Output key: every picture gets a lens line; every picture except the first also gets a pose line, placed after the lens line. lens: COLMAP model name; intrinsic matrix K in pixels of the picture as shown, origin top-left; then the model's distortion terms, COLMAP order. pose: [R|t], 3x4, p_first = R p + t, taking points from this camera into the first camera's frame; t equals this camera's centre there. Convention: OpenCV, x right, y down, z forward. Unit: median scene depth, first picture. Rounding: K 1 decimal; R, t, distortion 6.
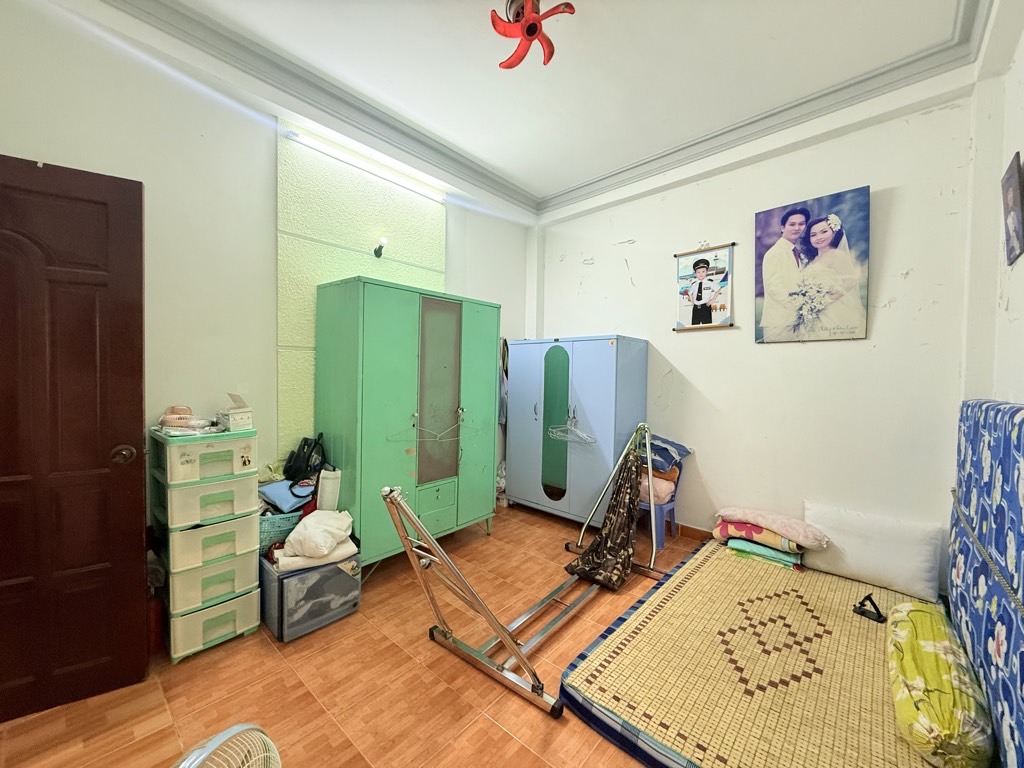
lens RADIAL K [[407.1, 0, 510.1], [0, 407.1, 383.4], [0, 0, 1]] dist [-0.001194, 0.000155]
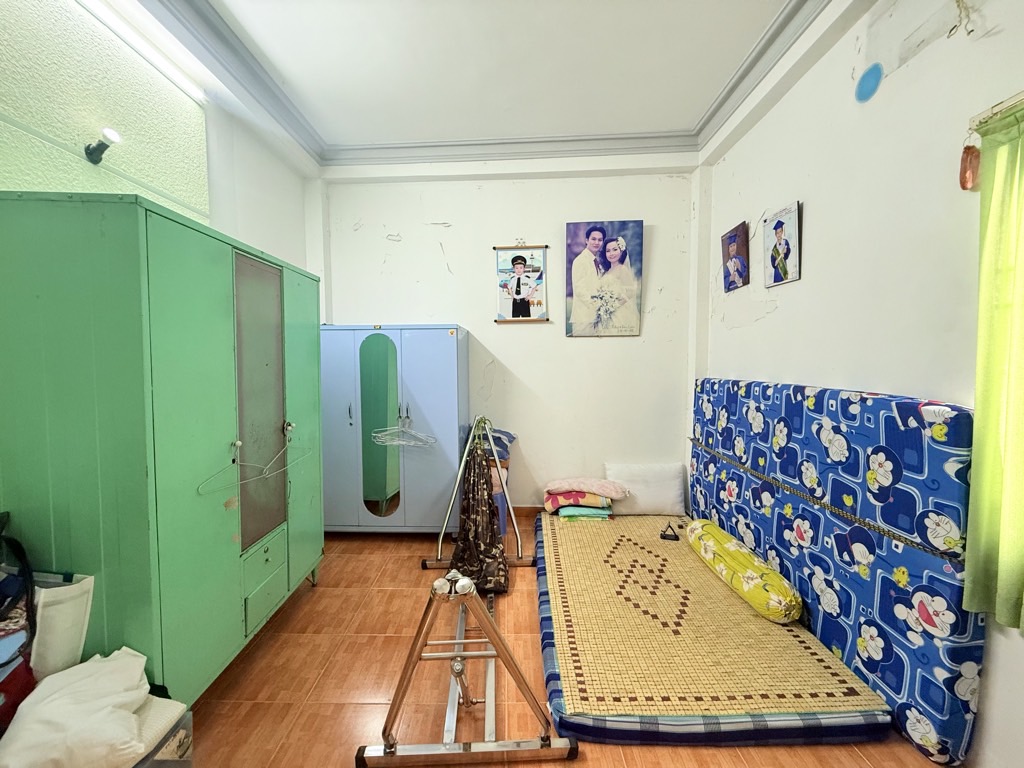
lens RADIAL K [[407.1, 0, 510.1], [0, 407.1, 383.4], [0, 0, 1]] dist [-0.001194, 0.000155]
pose [[0.749574, -0.056488, 0.659505, -0.307900], [0.032325, 0.998287, 0.048766, -0.029427], [-0.661130, -0.015235, 0.750116, 0.248424]]
